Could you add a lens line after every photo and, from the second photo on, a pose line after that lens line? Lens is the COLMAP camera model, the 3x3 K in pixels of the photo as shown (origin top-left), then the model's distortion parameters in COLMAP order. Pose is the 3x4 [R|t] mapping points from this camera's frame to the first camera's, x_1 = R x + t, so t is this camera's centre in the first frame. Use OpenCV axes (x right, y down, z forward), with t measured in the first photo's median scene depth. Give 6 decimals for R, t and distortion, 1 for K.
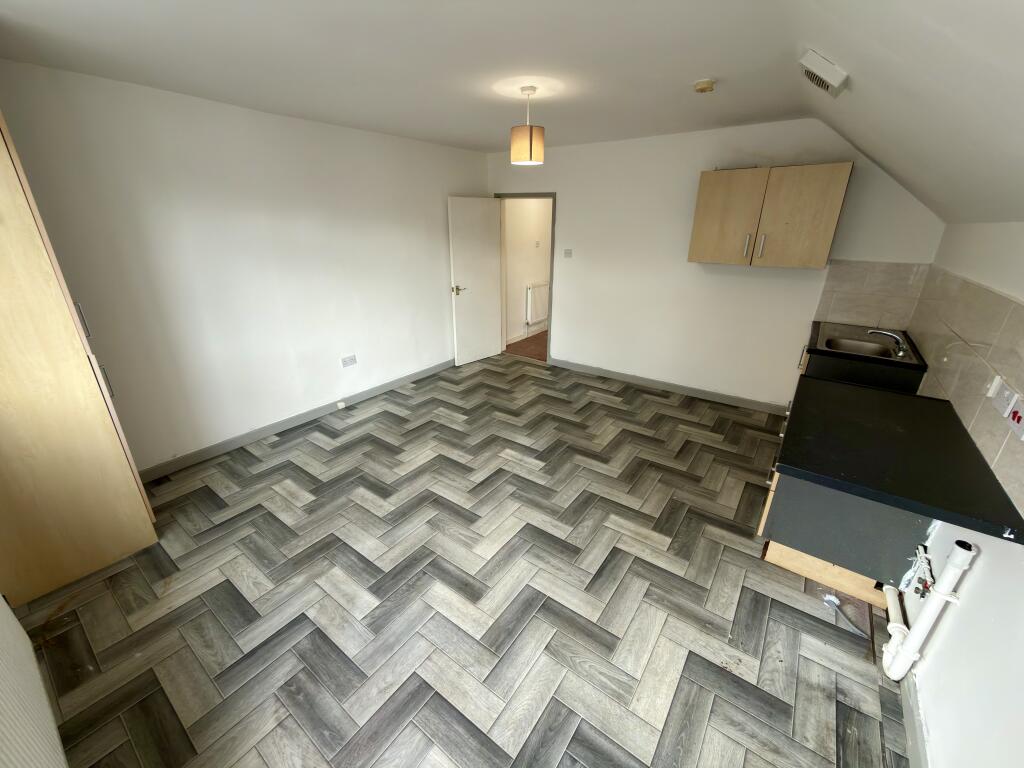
lens RADIAL K [[408.4, 0, 512.0], [0, 408.4, 384.0], [0, 0, 1]] dist [0.001197, -0.000246]
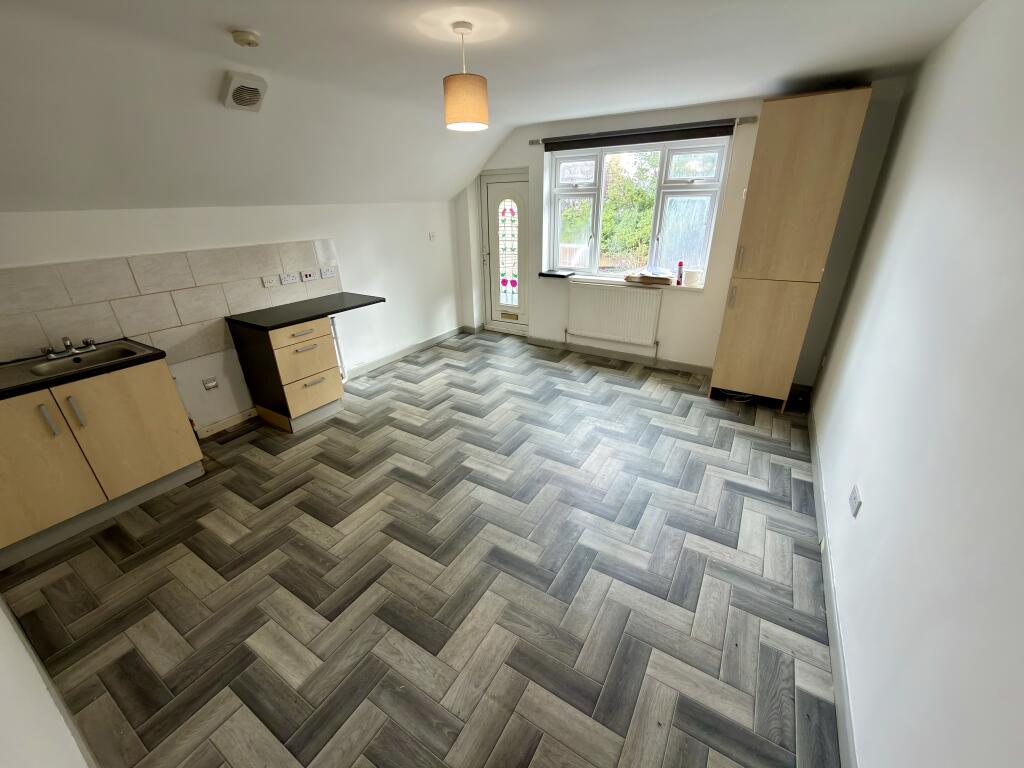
lens RADIAL K [[408.4, 0, 512.0], [0, 408.4, 384.0], [0, 0, 1]] dist [0.001197, -0.000246]
pose [[-0.996451, 0.046388, -0.070243, 0.028194], [-0.017891, 0.698684, 0.715207, -0.718145], [0.082255, 0.713925, -0.695374, 1.799215]]
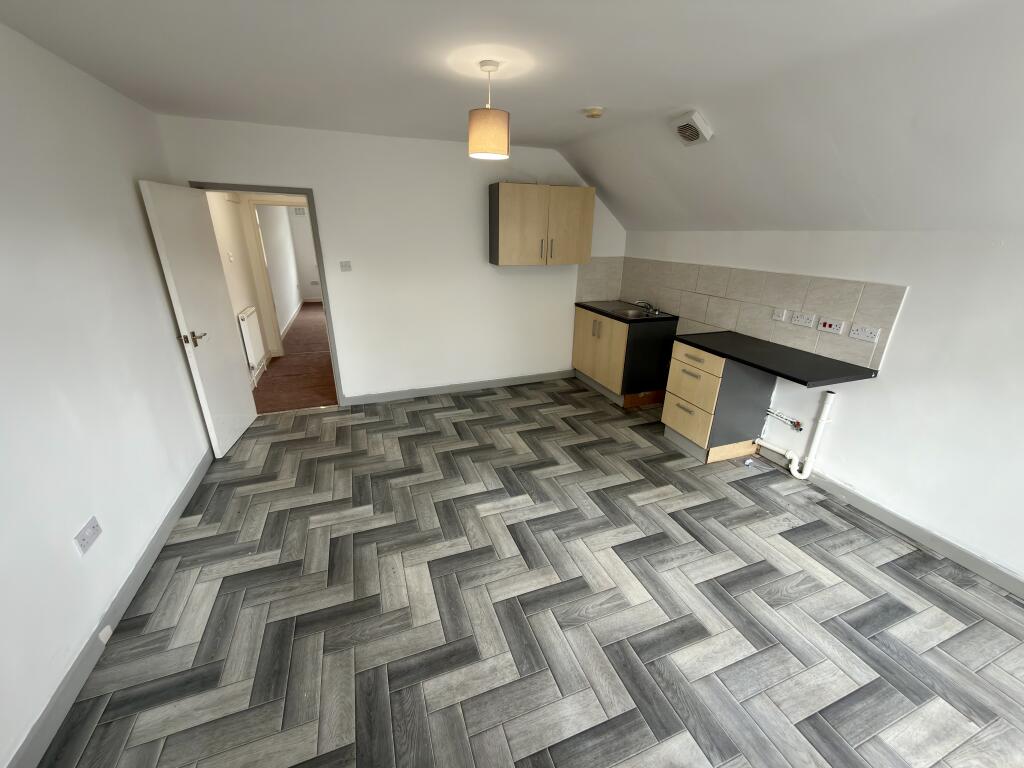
lens RADIAL K [[408.4, 0, 512.0], [0, 408.4, 384.0], [0, 0, 1]] dist [0.001197, -0.000246]
pose [[0.548048, -0.291965, 0.783837, -0.673343], [0.300644, 0.943236, 0.141132, -0.203914], [-0.780549, 0.158309, 0.604716, 0.517132]]
